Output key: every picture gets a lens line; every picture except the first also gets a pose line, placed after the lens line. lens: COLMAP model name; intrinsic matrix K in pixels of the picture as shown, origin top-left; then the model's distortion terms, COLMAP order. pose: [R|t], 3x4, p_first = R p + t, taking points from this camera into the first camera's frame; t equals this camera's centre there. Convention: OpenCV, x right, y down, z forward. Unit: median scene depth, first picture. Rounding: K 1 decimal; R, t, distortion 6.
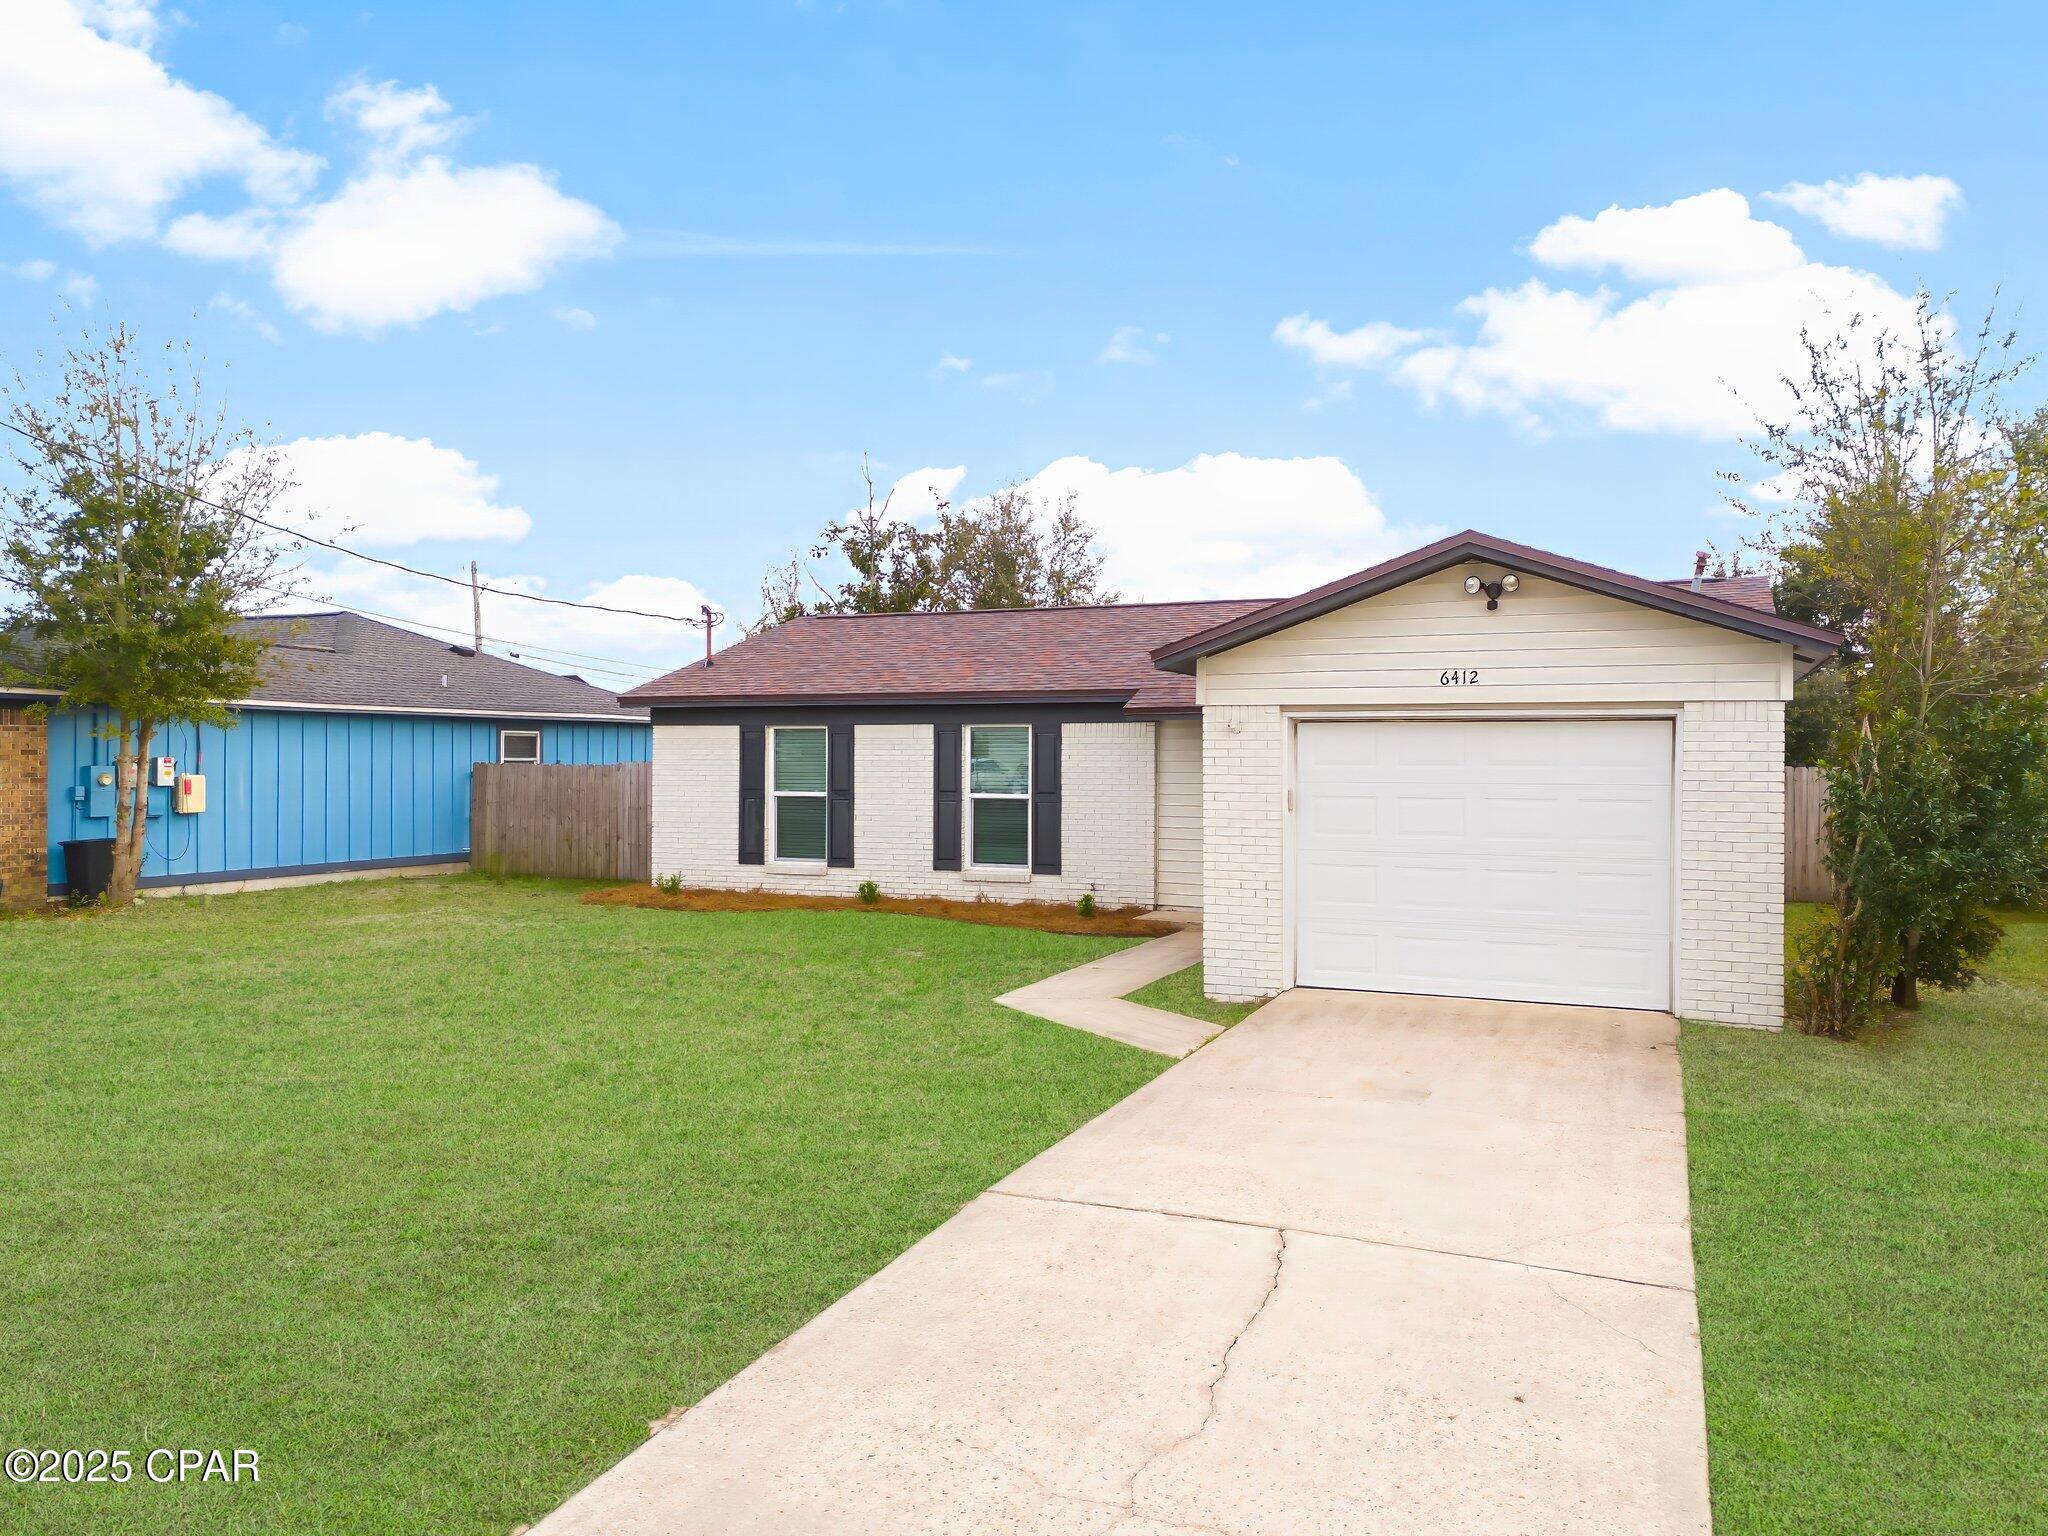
lens RADIAL K [[1461.7, 0, 1024.0], [0, 1461.7, 768.0], [0, 0, 1]] dist [0.027149, -0.008810]
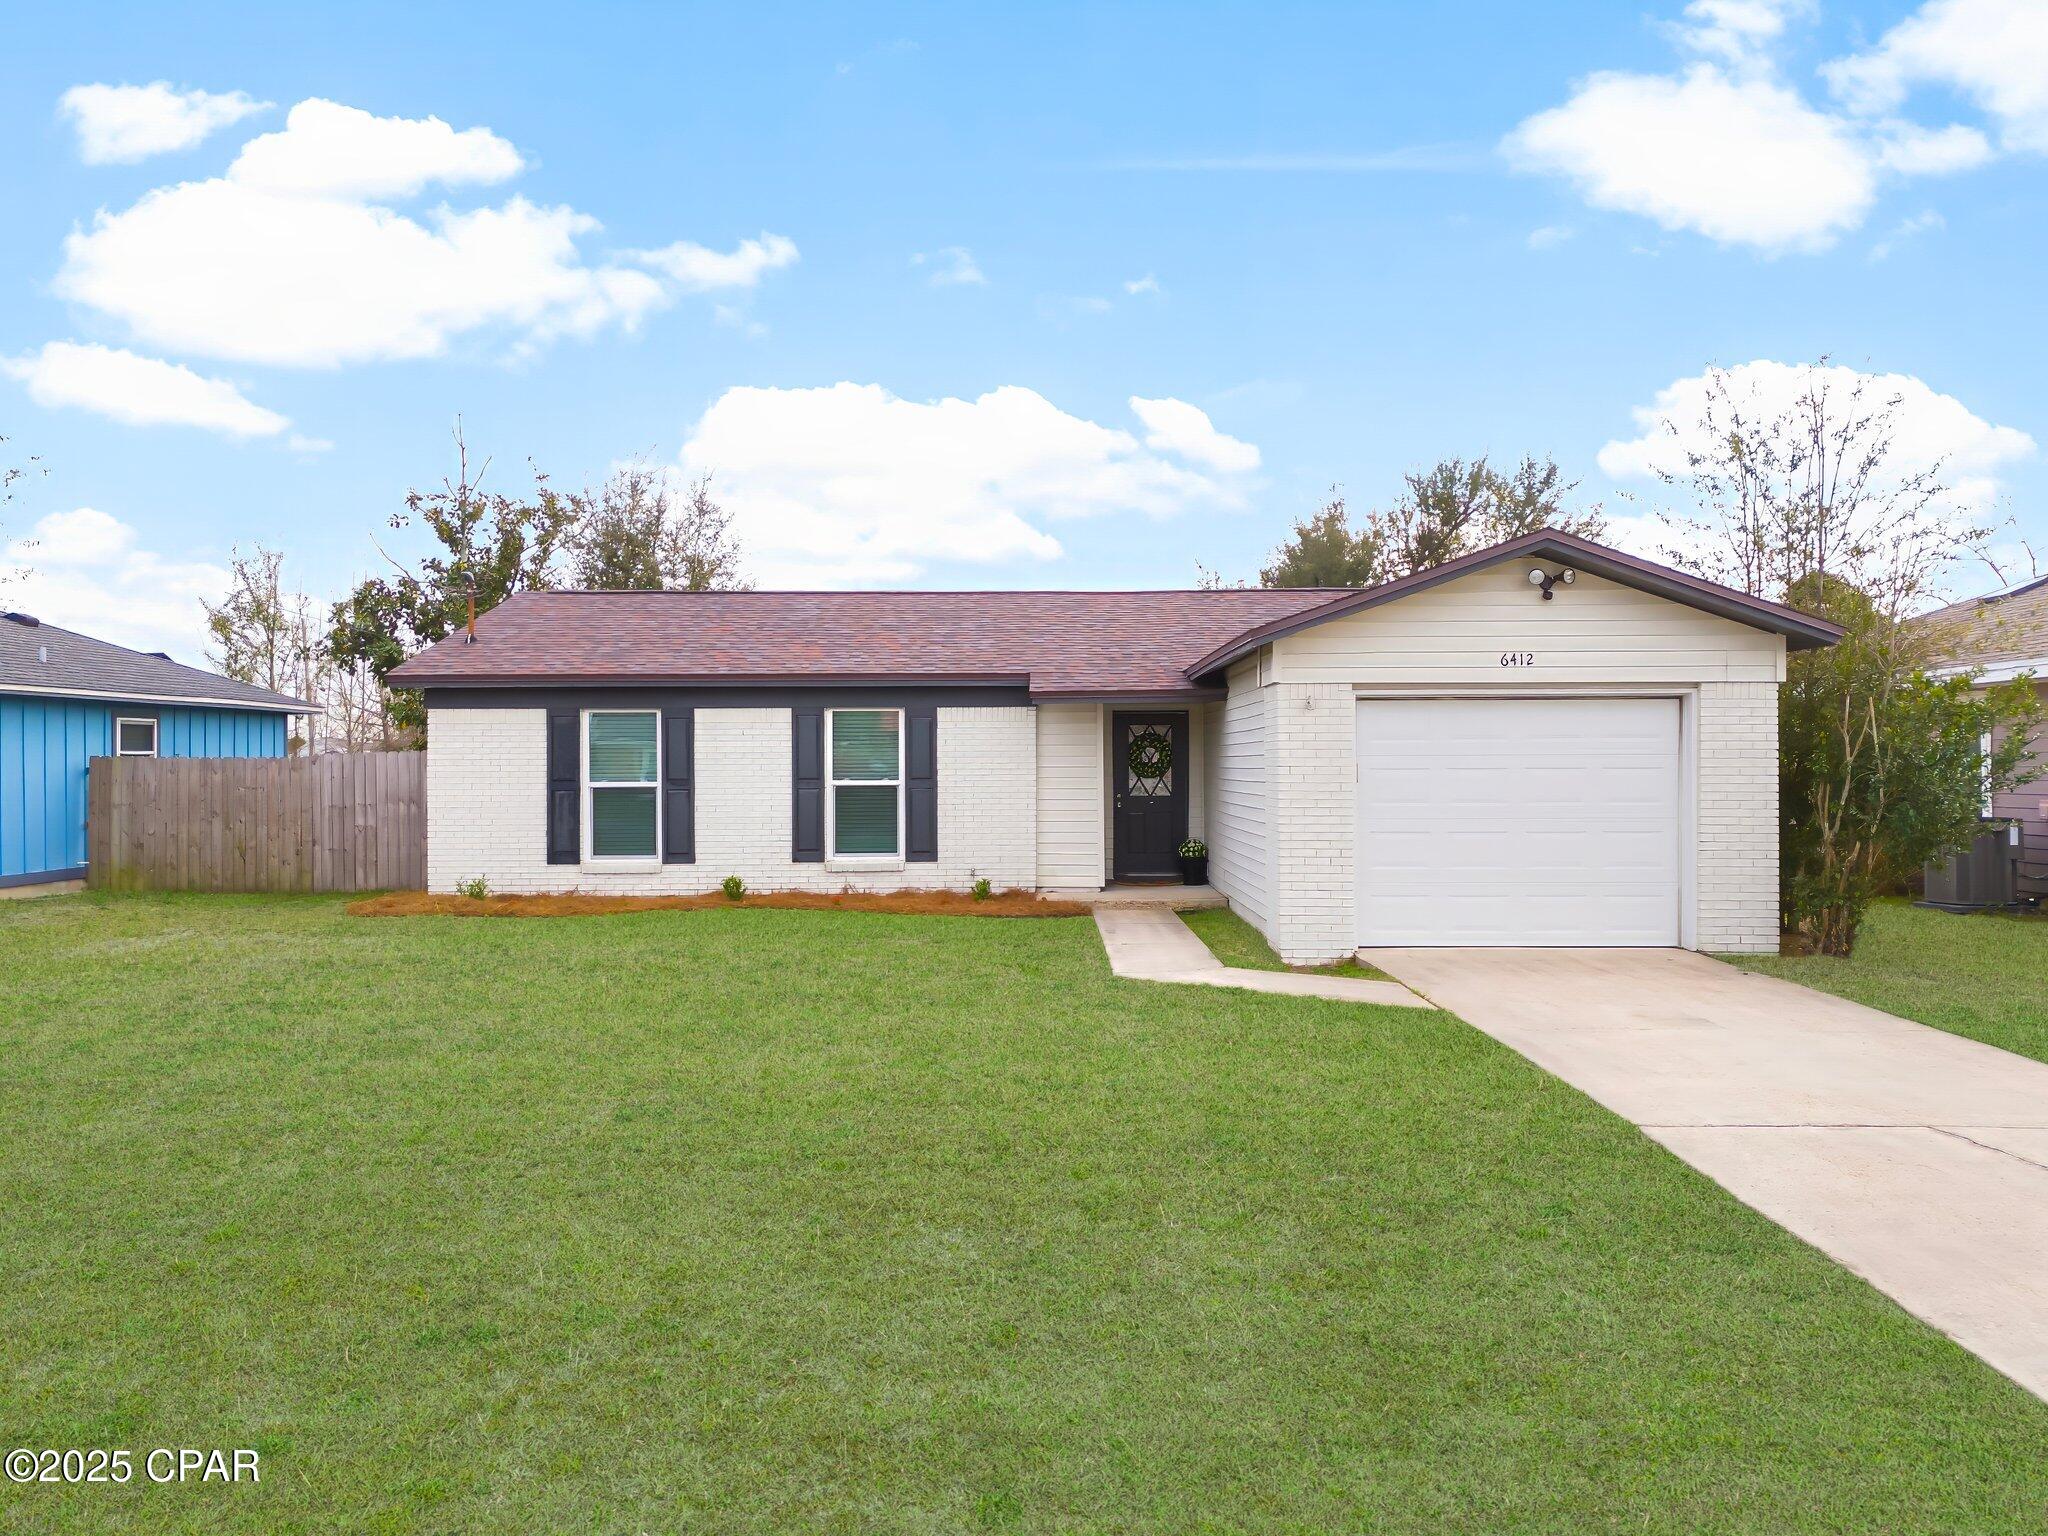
lens RADIAL K [[1461.7, 0, 1024.0], [0, 1461.7, 768.0], [0, 0, 1]] dist [0.027149, -0.008810]
pose [[0.922154, -0.010146, 0.386690, -0.290420], [0.010318, 0.999945, 0.001631, 0.009075], [-0.386685, 0.002486, 0.922208, 0.070317]]
